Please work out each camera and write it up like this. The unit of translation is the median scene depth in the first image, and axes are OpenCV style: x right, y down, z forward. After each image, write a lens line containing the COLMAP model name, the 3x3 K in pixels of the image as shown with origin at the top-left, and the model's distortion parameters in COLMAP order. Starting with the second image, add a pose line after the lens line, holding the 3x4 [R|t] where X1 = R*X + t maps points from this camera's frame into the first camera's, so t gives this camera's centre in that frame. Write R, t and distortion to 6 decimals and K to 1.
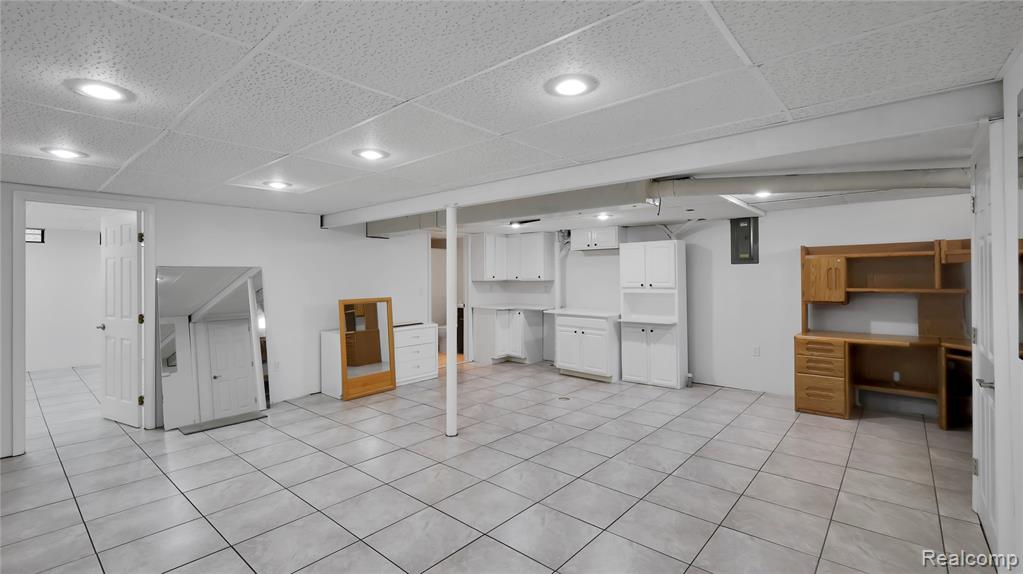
lens RADIAL K [[446.6, 0, 512.1], [0, 446.6, 277.7], [0, 0, 1]] dist [0.002424, -0.000142]
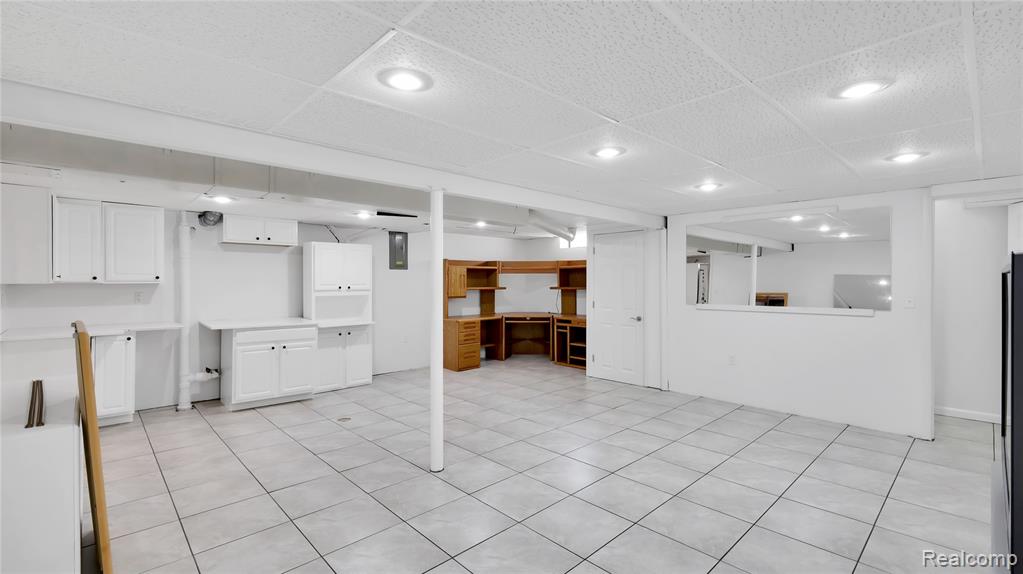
lens RADIAL K [[446.6, 0, 511.2], [0, 446.6, 287.7], [0, 0, 1]] dist [0.002424, -0.000142]
pose [[0.104846, -0.009149, 0.994446, -0.673260], [-0.001052, 0.999956, 0.009311, 0.007667], [-0.994488, -0.002022, 0.104832, 0.562125]]
